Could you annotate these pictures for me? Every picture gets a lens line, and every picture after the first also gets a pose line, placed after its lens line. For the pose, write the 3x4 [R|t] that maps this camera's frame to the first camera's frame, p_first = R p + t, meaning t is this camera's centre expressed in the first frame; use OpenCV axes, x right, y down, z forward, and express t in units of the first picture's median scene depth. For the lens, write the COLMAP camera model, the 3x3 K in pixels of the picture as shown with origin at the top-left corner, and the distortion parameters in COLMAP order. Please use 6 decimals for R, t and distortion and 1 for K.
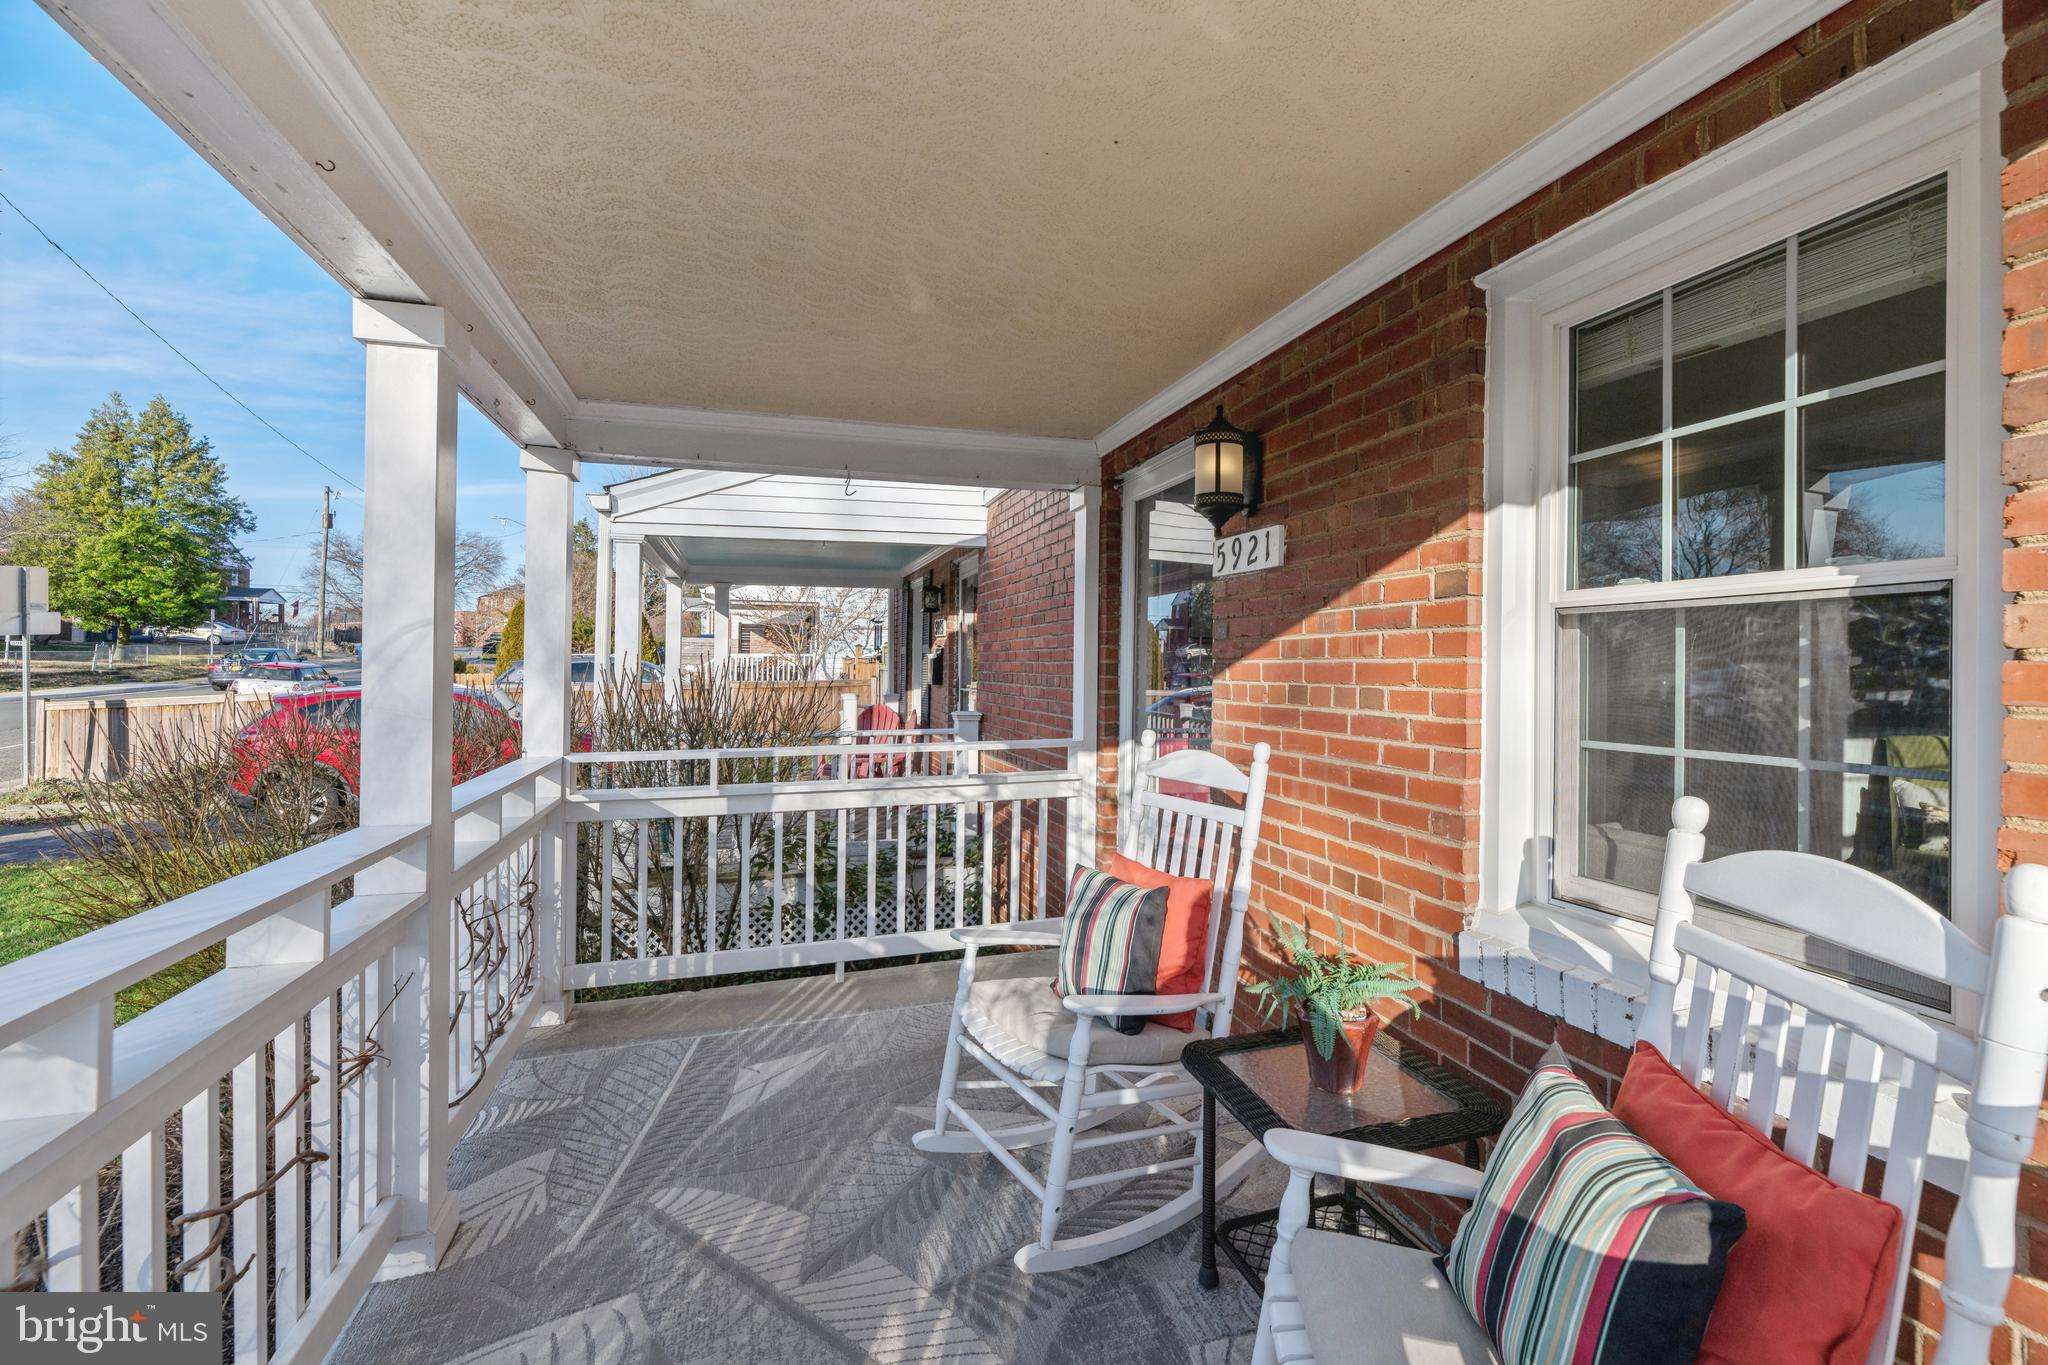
lens RADIAL K [[841.3, 0, 1022.9], [0, 841.3, 675.5], [0, 0, 1]] dist [-0.004519, 0.001705]
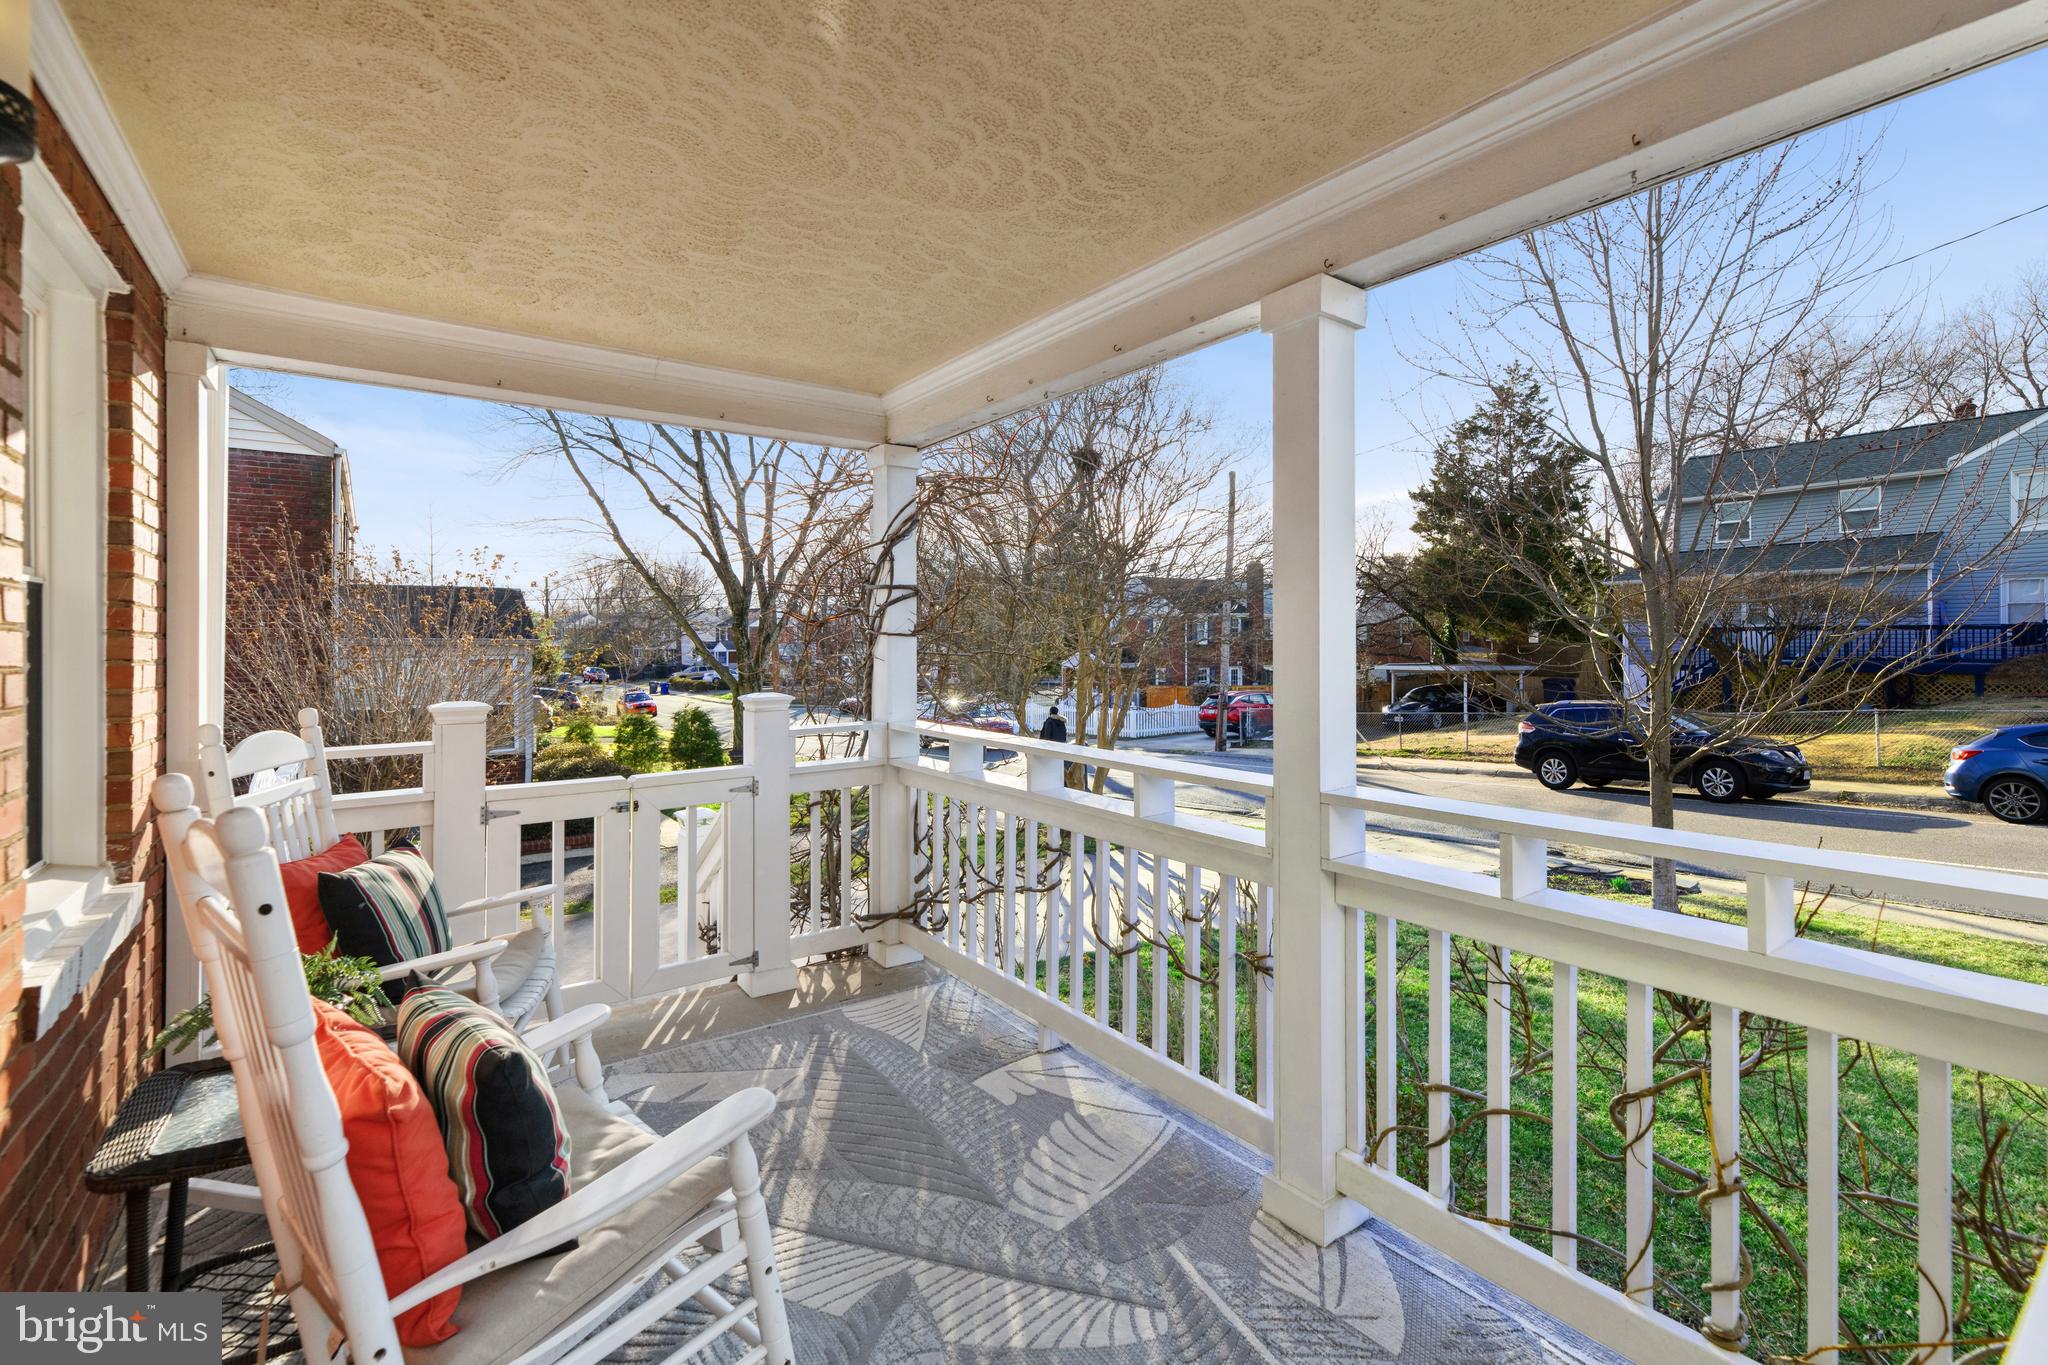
lens RADIAL K [[841.3, 0, 1024.6], [0, 841.3, 675.2], [0, 0, 1]] dist [-0.004519, 0.001705]
pose [[-0.936835, -0.002398, -0.349763, -0.044796], [-0.003956, 0.999985, 0.003742, 0.010520], [0.349749, 0.004889, -0.936831, 1.869263]]
